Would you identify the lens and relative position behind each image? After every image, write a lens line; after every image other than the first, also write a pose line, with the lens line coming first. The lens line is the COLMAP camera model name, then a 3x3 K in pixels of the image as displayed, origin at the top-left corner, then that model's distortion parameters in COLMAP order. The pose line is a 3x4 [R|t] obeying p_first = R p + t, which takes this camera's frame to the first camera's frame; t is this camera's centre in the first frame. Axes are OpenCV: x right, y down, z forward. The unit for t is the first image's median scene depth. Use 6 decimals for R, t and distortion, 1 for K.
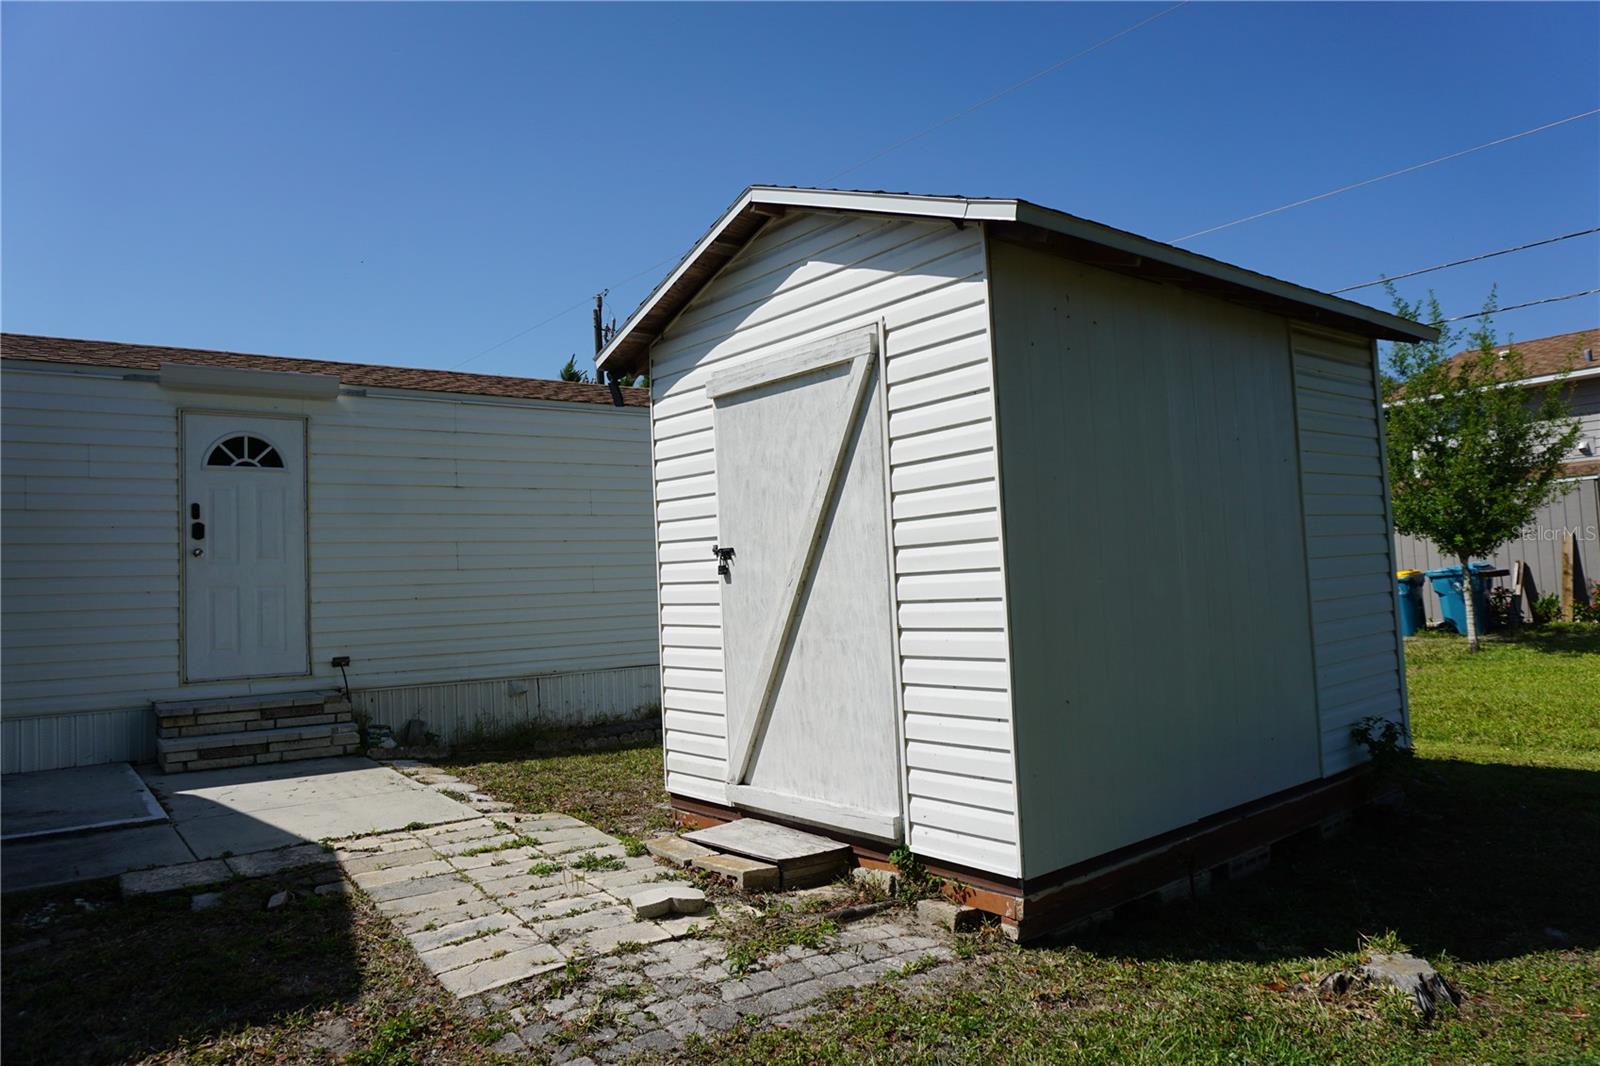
lens RADIAL K [[1074.5, 0, 794.7], [0, 1074.5, 537.5], [0, 0, 1]] dist [-0.029444, 0.018917]
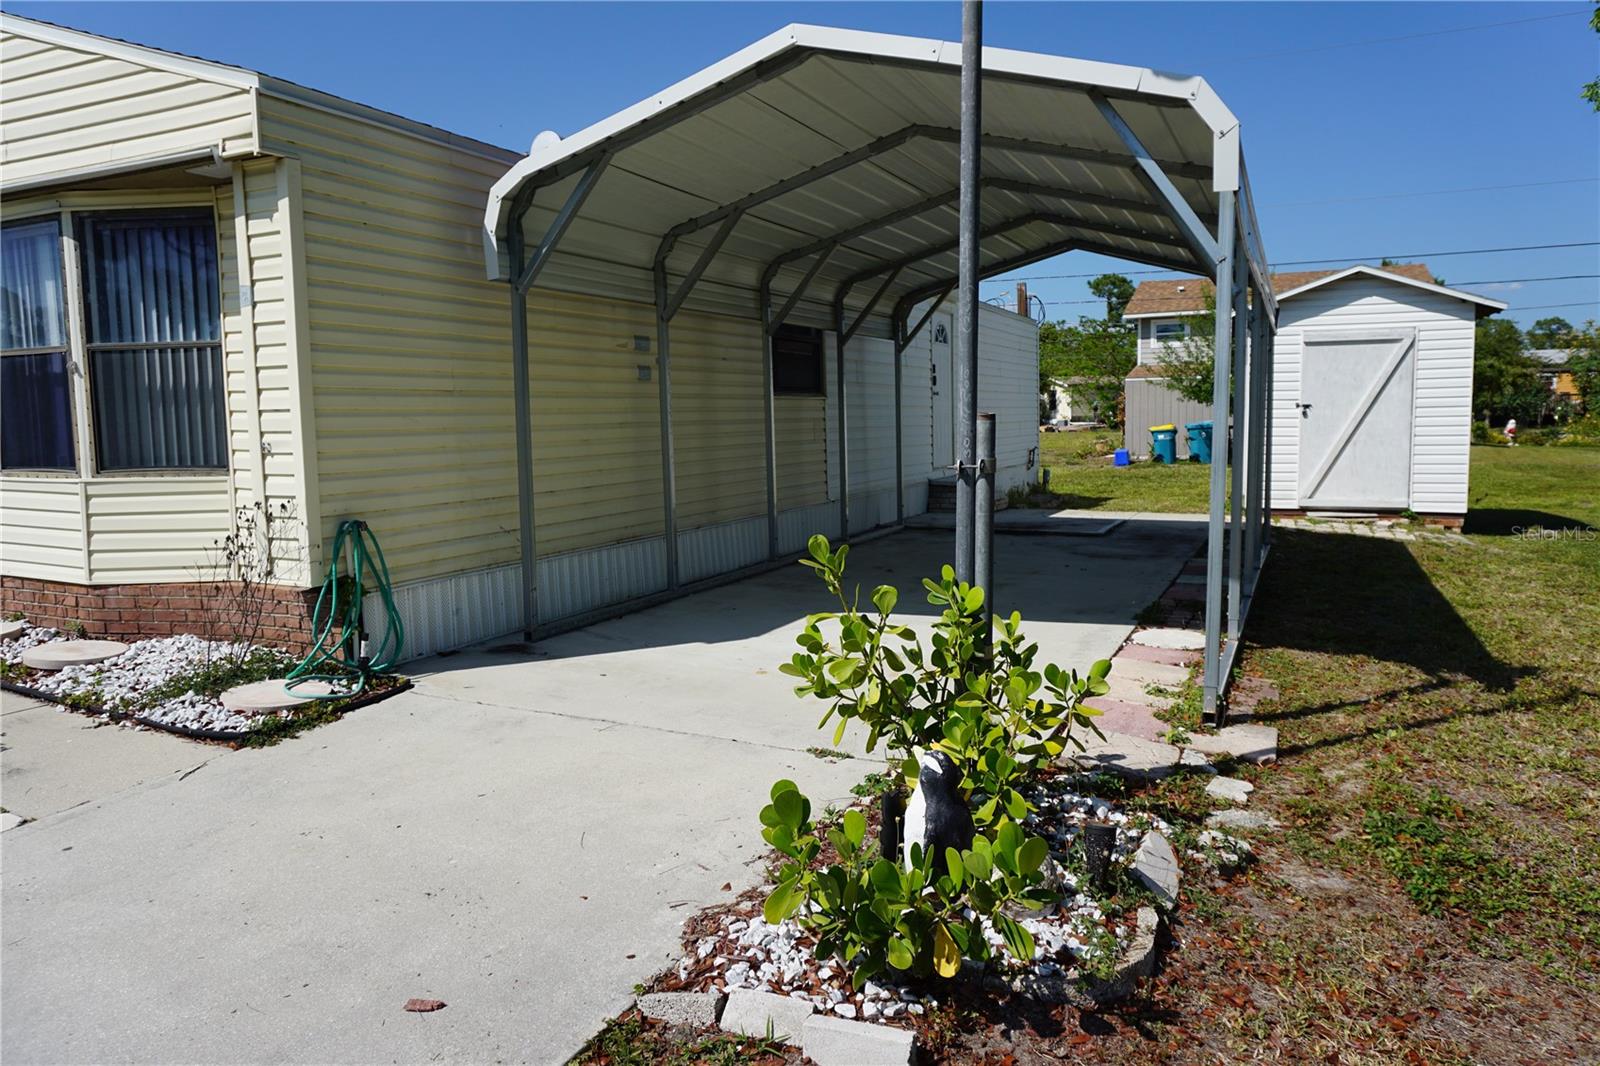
lens RADIAL K [[1074.5, 0, 791.7], [0, 1074.5, 528.4], [0, 0, 1]] dist [-0.029444, 0.018917]
pose [[0.878745, -0.026088, 0.476579, -1.745645], [-0.035088, 0.992272, 0.119014, 0.032241], [-0.476001, -0.121306, 0.871039, -0.462941]]
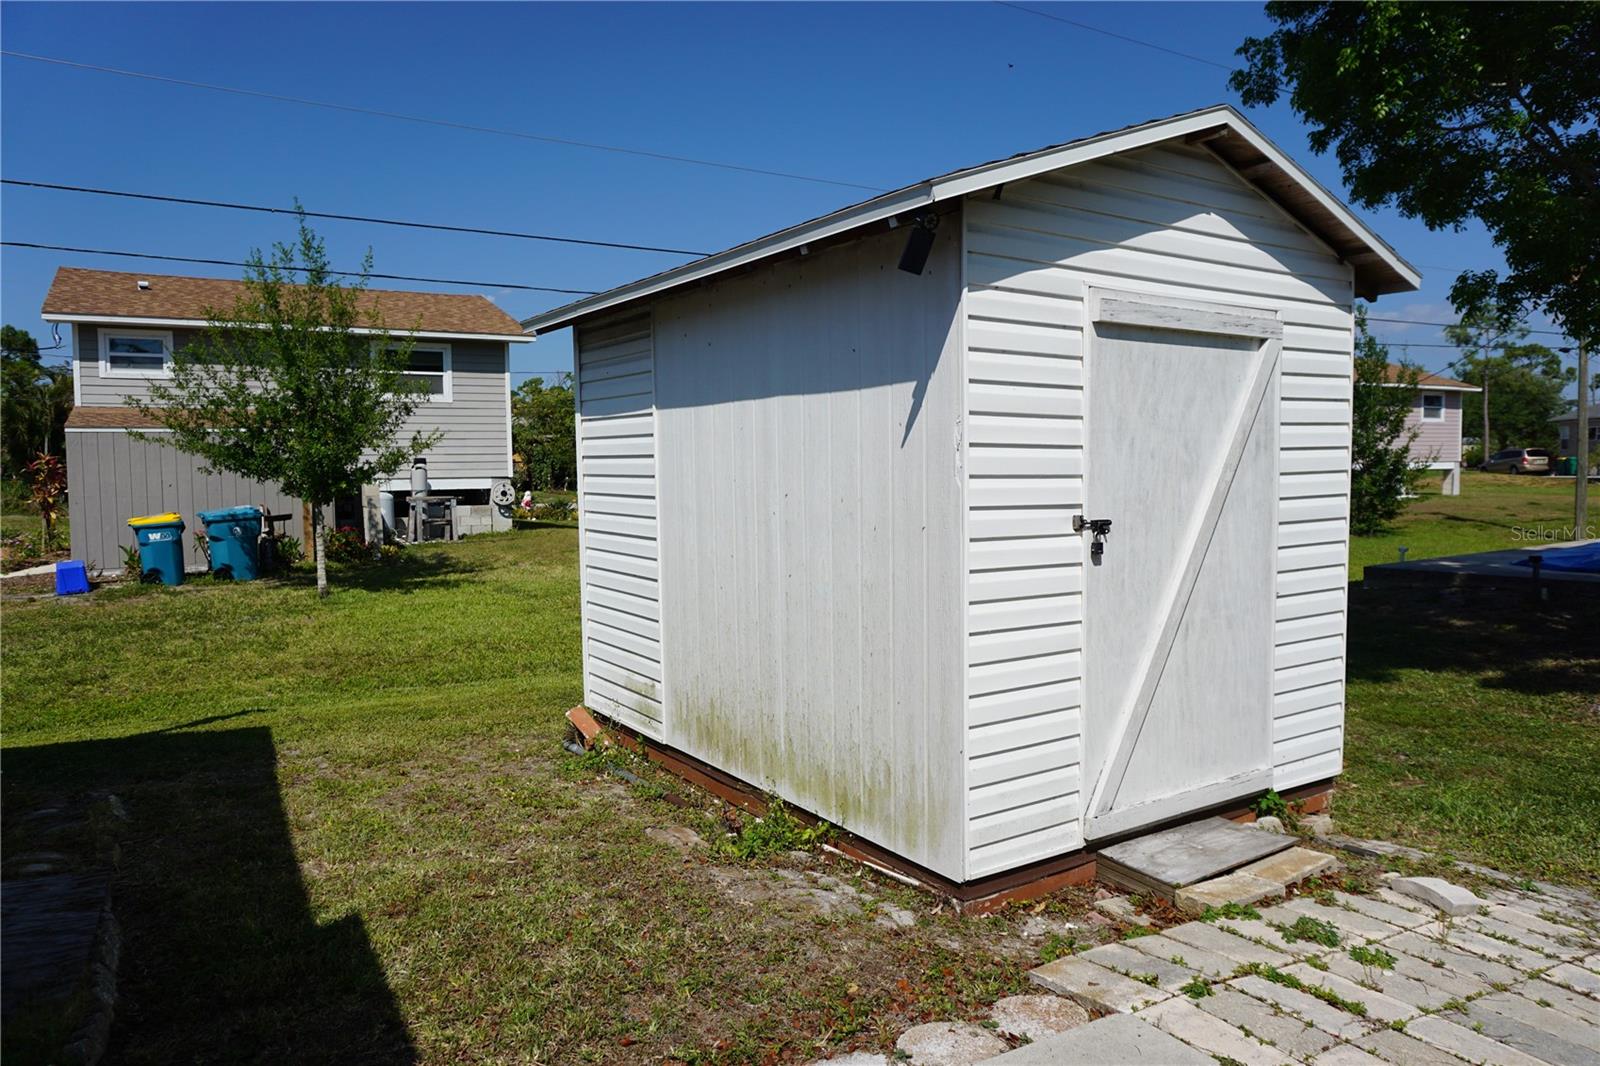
lens RADIAL K [[1074.5, 0, 804.8], [0, 1074.5, 529.8], [0, 0, 1]] dist [-0.029444, 0.018917]
pose [[0.094814, -0.020092, 0.995292, -0.659869], [-0.037648, 0.999009, 0.023754, 0.005184], [-0.994783, -0.039723, 0.093964, 0.875993]]
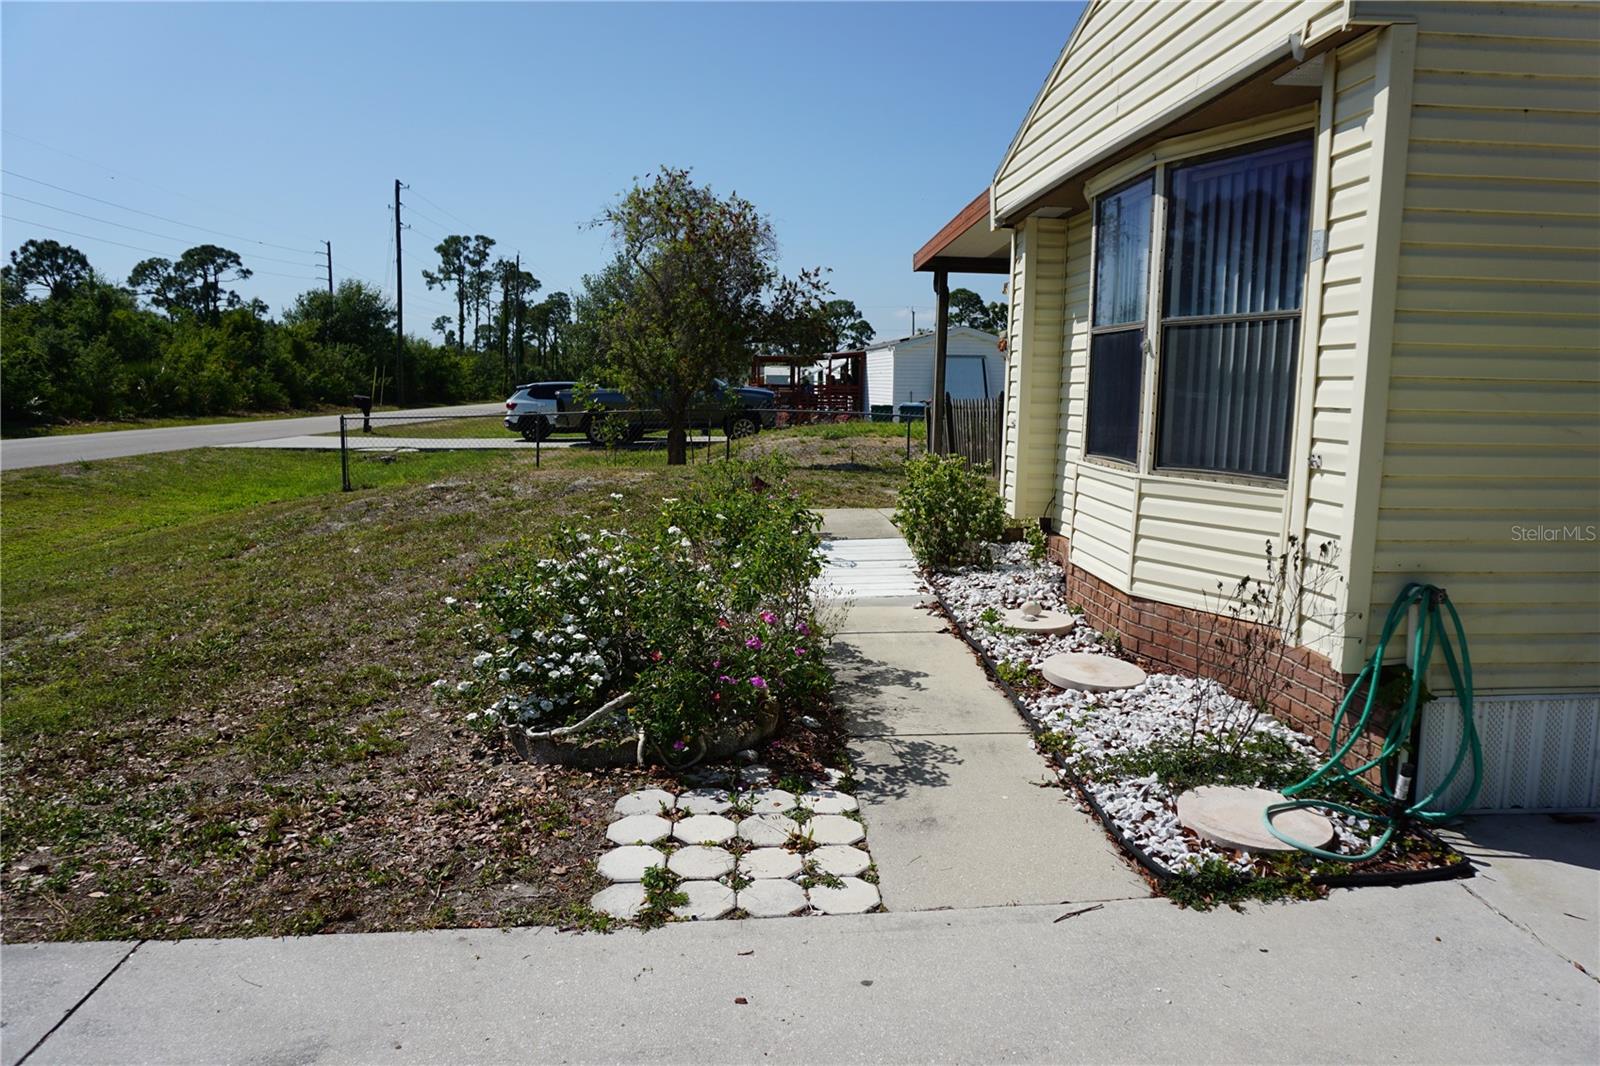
lens RADIAL K [[1074.5, 0, 802.0], [0, 1074.5, 529.0], [0, 0, 1]] dist [-0.029444, 0.018917]
pose [[0.854937, 0.117093, -0.505343, -1.654267], [-0.025879, 0.982605, 0.183897, 0.020094], [0.518086, -0.144142, 0.843095, -0.200669]]
